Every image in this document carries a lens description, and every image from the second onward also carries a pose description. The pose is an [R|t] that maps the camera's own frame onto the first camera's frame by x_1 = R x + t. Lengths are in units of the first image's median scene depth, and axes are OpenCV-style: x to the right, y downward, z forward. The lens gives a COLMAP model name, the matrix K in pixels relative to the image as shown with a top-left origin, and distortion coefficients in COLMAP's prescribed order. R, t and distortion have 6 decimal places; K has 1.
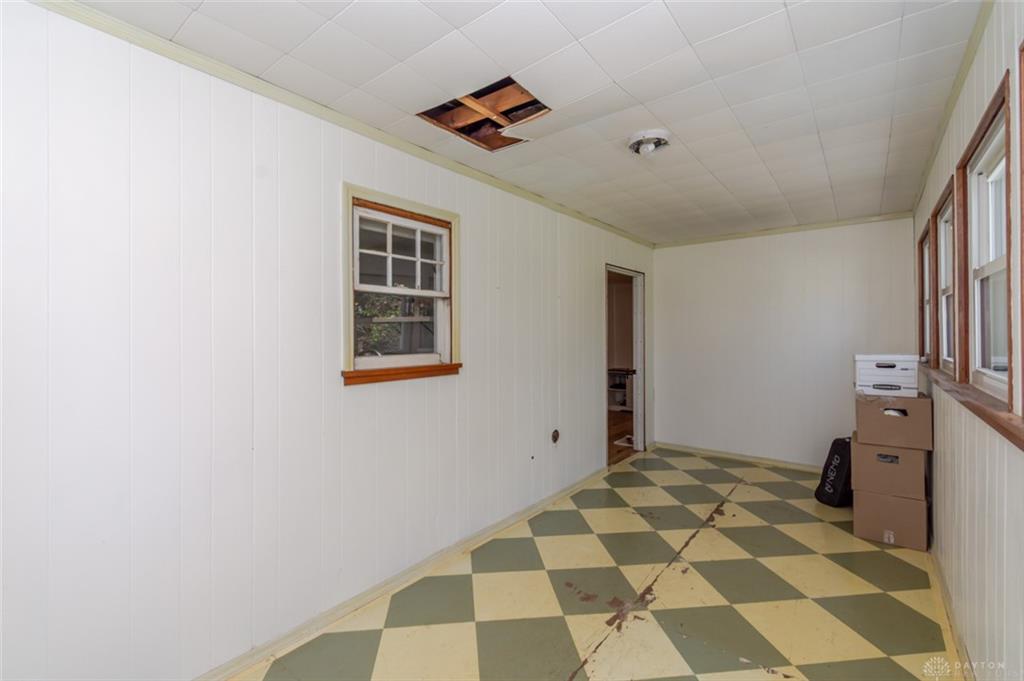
lens RADIAL K [[454.4, 0, 512.0], [0, 454.4, 340.5], [0, 0, 1]] dist [-0.022982, -0.000054]
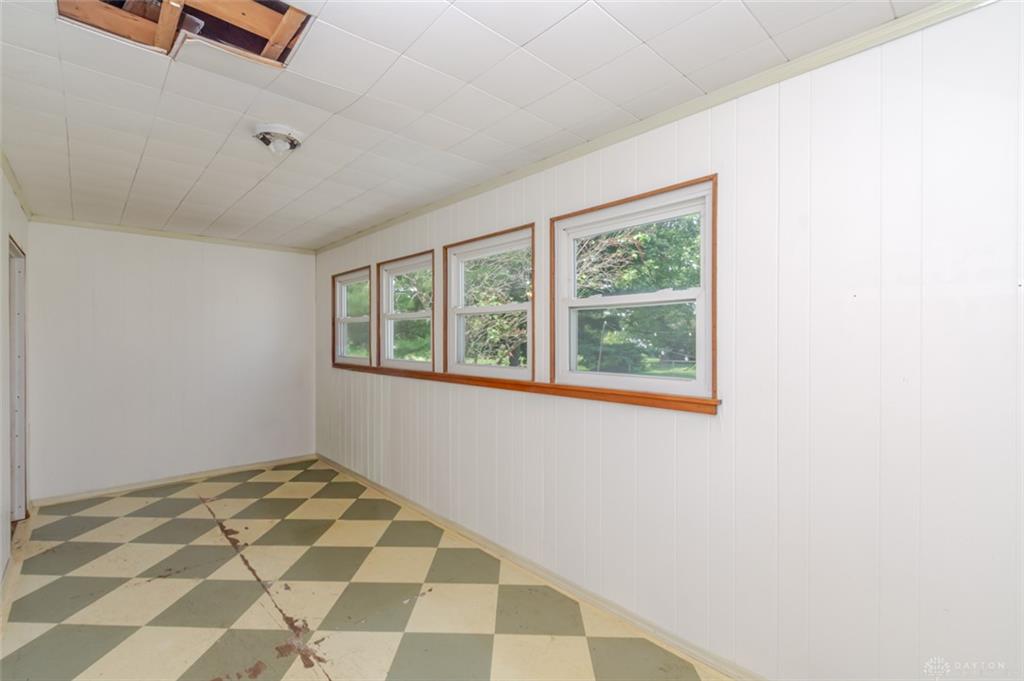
lens RADIAL K [[441.2, 0, 512.0], [0, 441.2, 340.5], [0, 0, 1]] dist [-0.000377, -0.000204]
pose [[0.140987, -0.002491, 0.990008, -0.377709], [0.016400, 0.999866, 0.000181, -0.009944], [-0.989876, 0.016210, 0.141009, 0.291264]]
